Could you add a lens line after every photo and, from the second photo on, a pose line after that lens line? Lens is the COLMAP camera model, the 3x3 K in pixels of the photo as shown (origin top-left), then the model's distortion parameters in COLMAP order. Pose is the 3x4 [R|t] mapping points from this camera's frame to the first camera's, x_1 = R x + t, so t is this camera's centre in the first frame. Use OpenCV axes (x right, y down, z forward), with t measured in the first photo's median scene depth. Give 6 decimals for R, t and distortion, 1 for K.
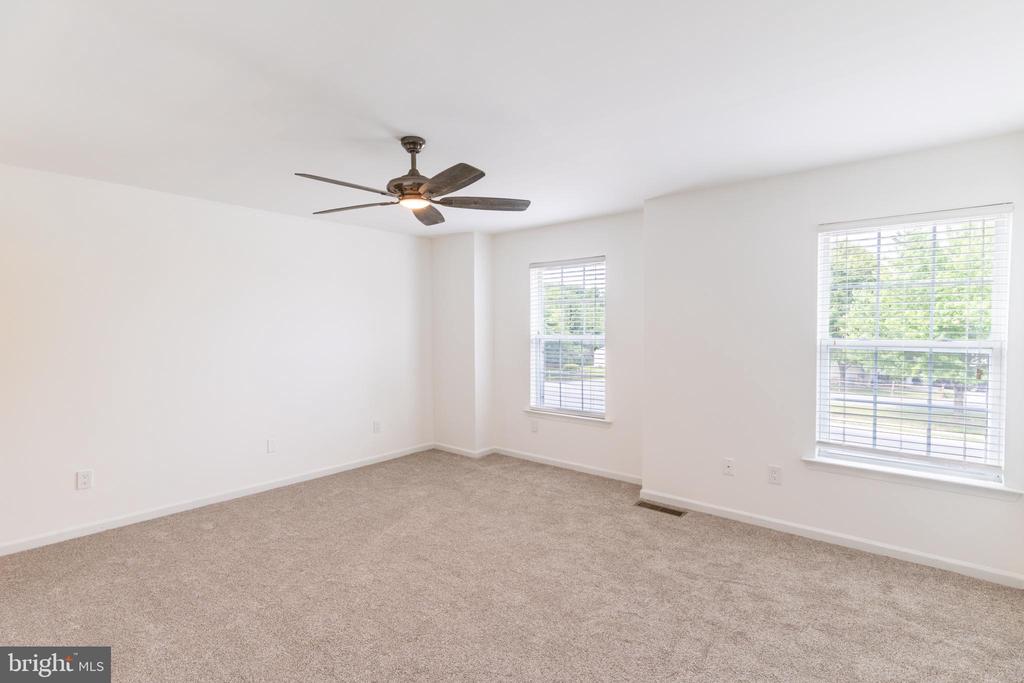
lens RADIAL K [[492.7, 0, 512.0], [0, 492.7, 341.5], [0, 0, 1]] dist [0.001198, 0.000744]
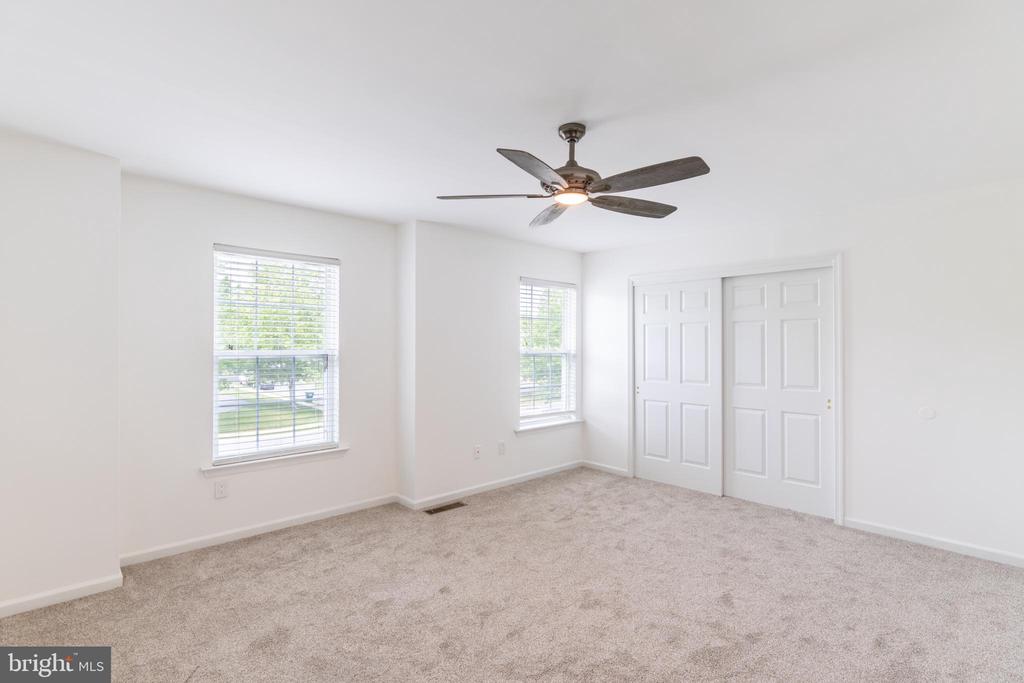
lens RADIAL K [[492.7, 0, 512.0], [0, 492.7, 341.5], [0, 0, 1]] dist [0.001198, 0.000744]
pose [[0.117293, 0.010001, 0.993047, -0.796676], [0.027184, 0.999542, -0.013277, -0.010769], [-0.992725, 0.028553, 0.116967, 0.741328]]
